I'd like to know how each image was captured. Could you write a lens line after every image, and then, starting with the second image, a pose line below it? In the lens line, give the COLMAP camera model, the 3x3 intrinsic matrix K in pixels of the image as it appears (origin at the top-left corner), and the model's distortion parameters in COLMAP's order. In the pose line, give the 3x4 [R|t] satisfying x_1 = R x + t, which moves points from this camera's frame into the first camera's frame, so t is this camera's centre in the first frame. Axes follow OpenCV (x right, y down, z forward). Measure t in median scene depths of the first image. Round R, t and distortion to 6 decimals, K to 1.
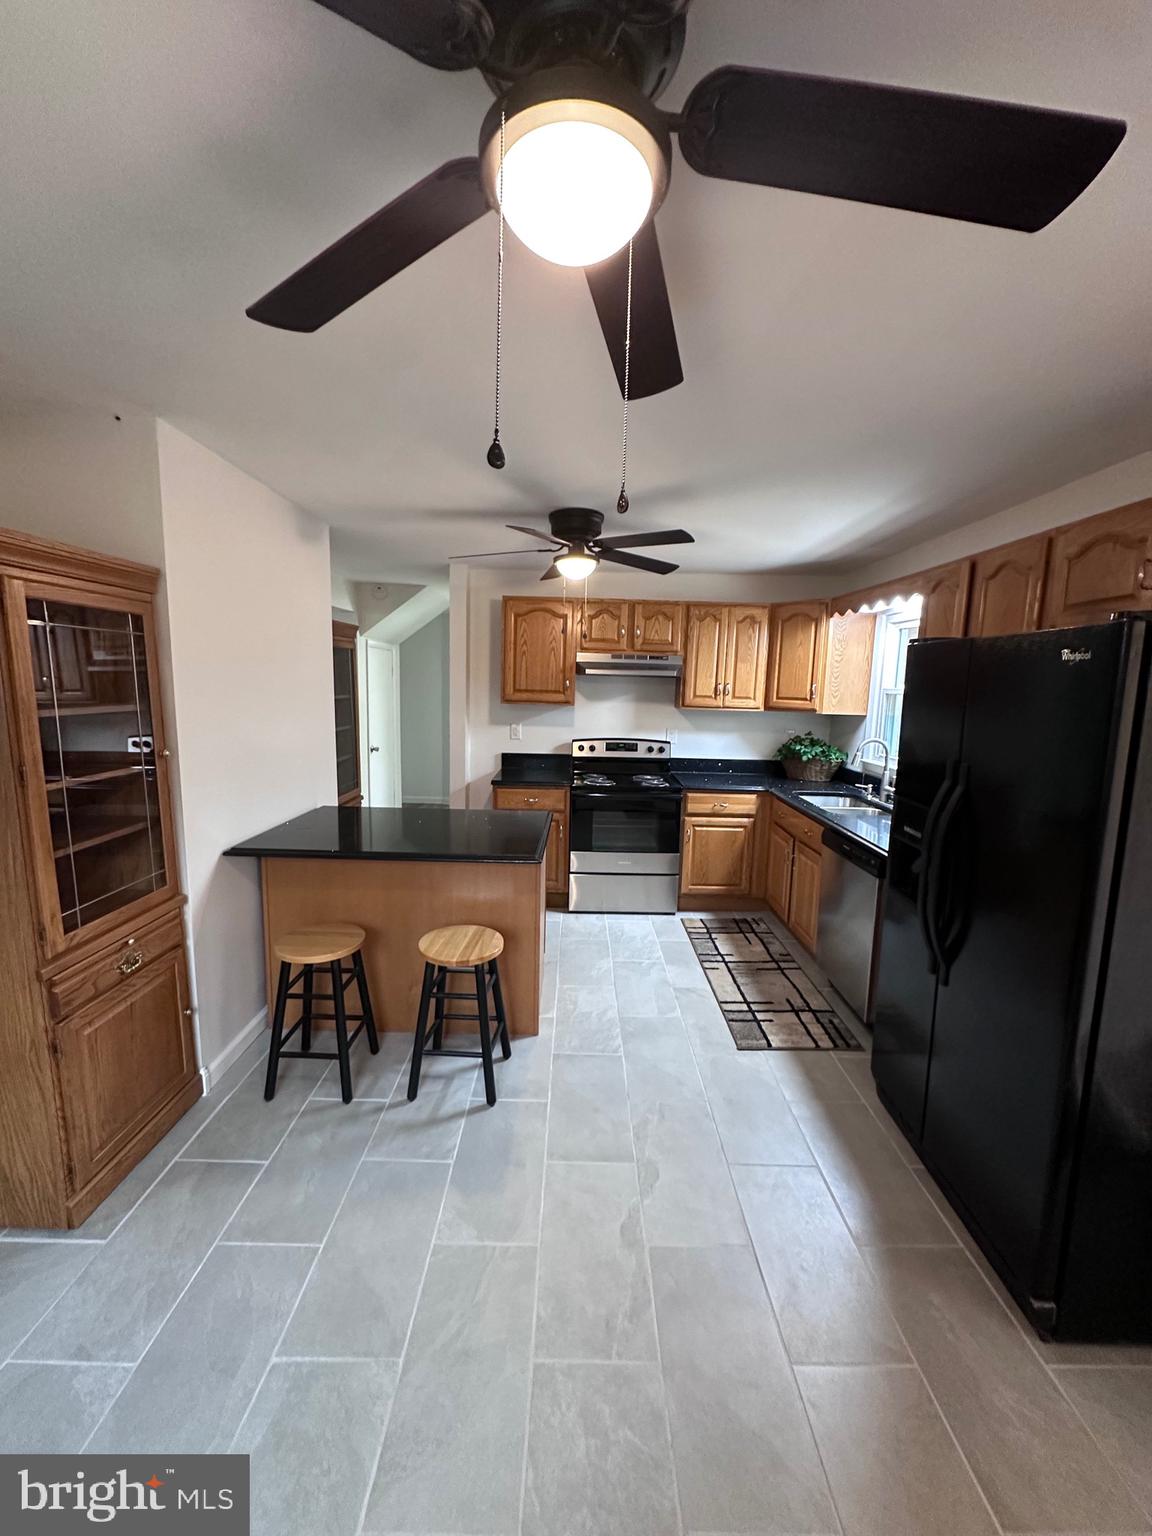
lens RADIAL K [[613.9, 0, 578.4], [0, 613.9, 772.5], [0, 0, 1]] dist [-0.006115, 0.000870]
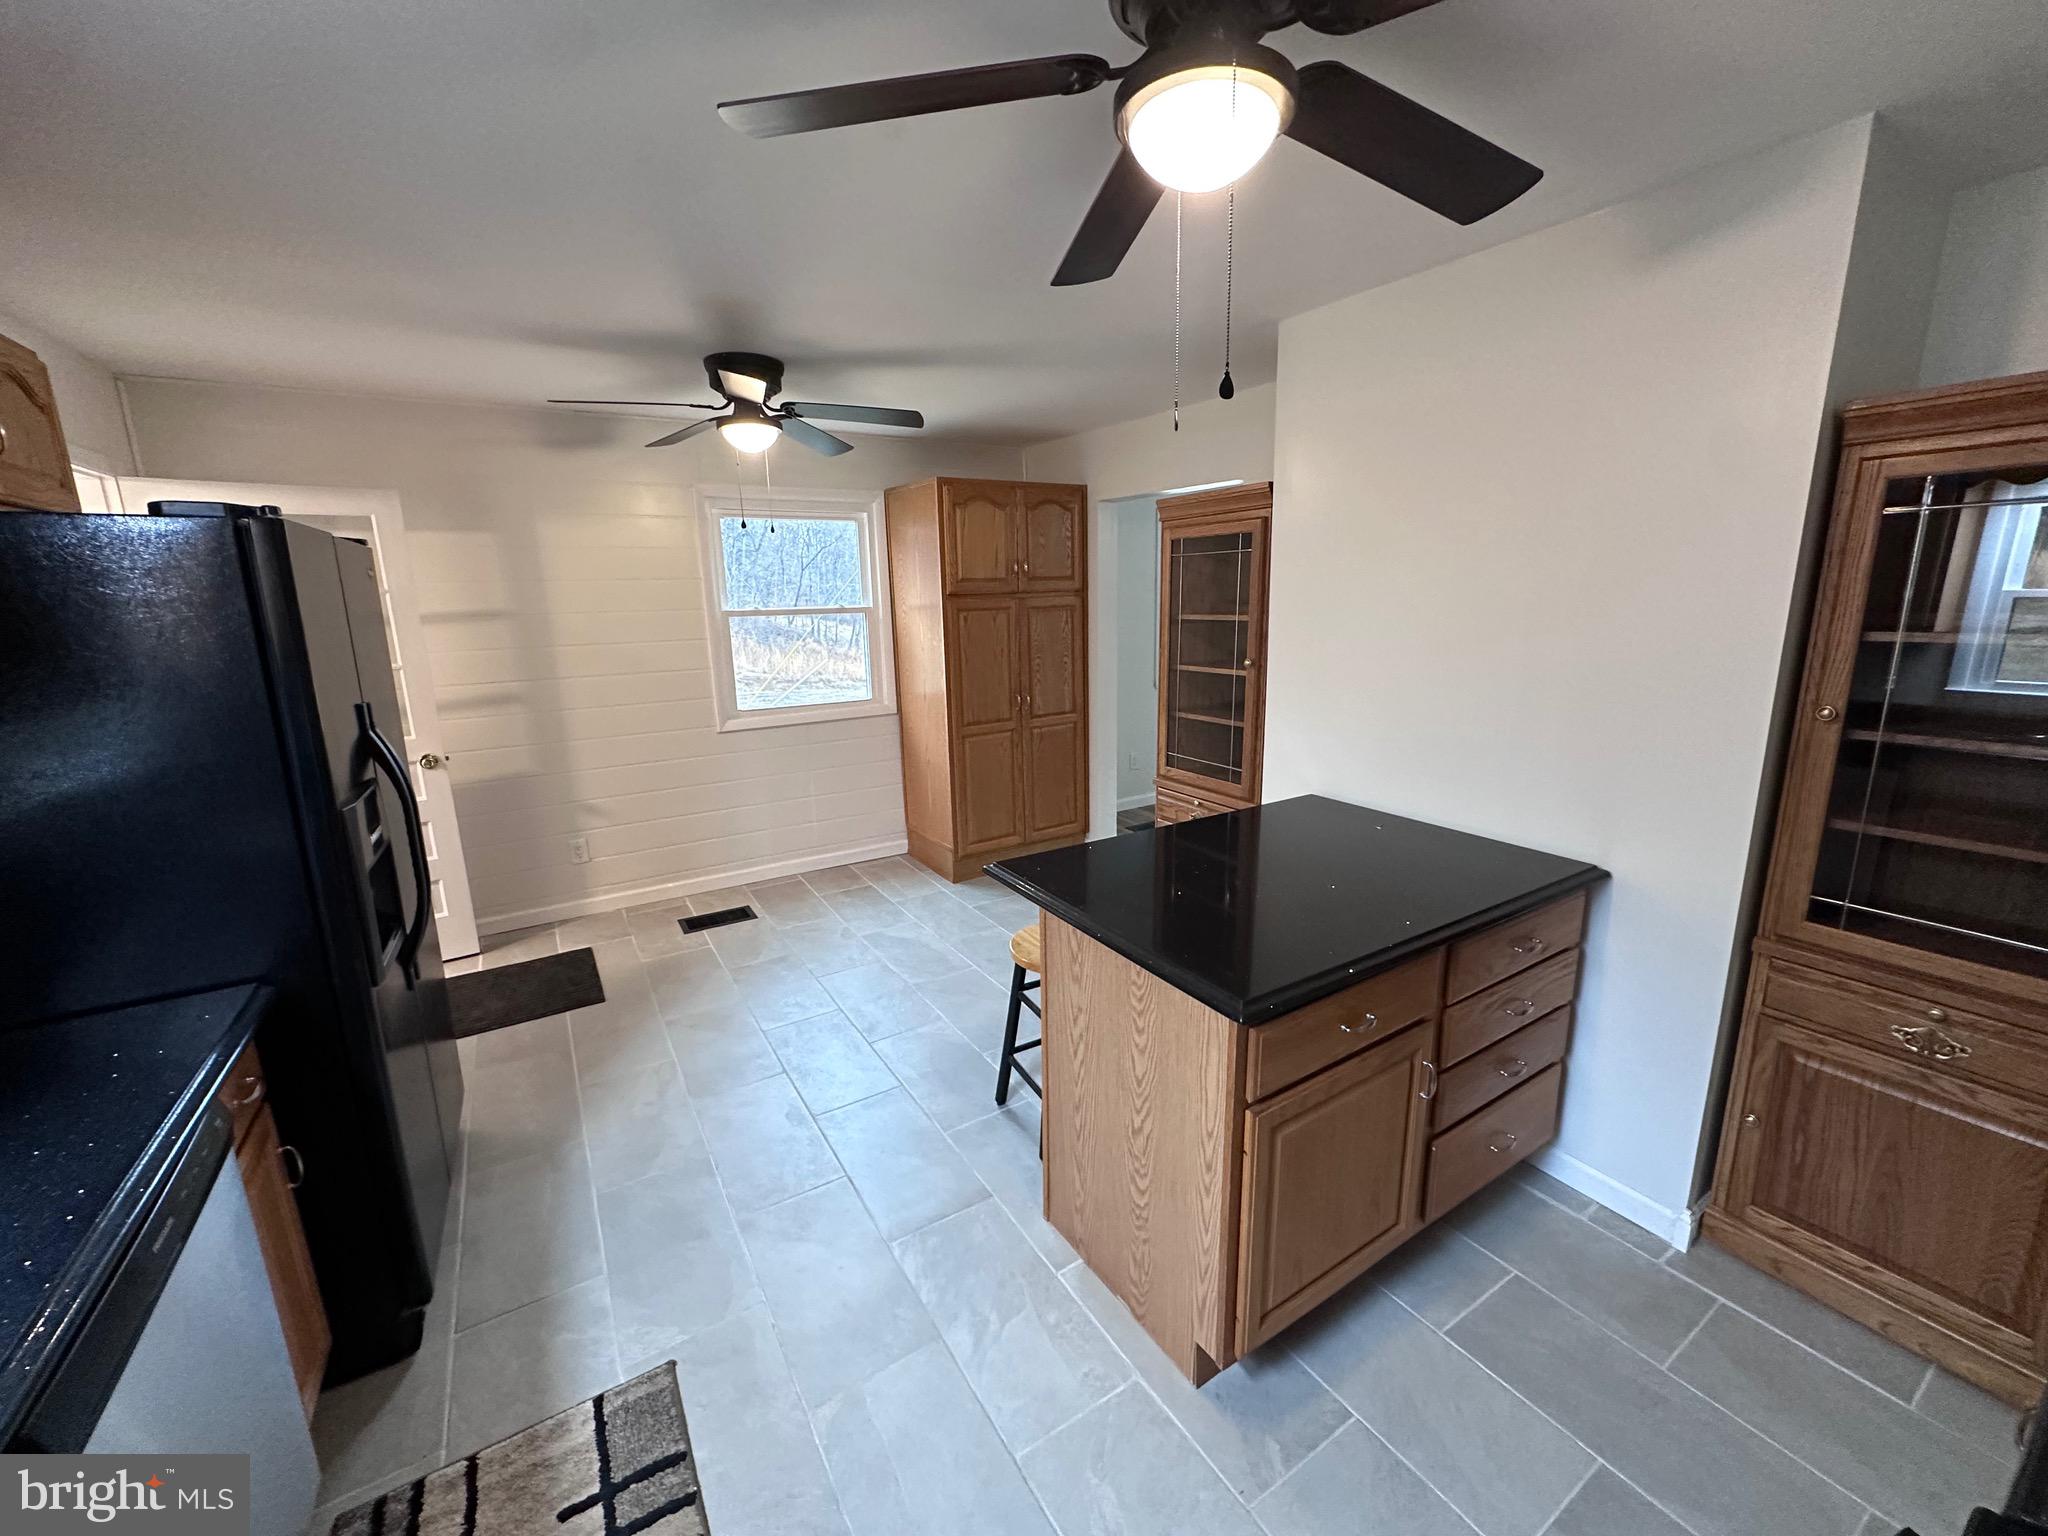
lens RADIAL K [[818.5, 0, 1026.7], [0, 818.5, 759.7], [0, 0, 1]] dist [-0.006115, 0.000870]
pose [[-0.846123, 0.106100, -0.522320, 0.422054], [-0.079391, 0.943964, 0.320357, -0.310932], [0.527042, 0.312529, -0.790286, 2.059218]]
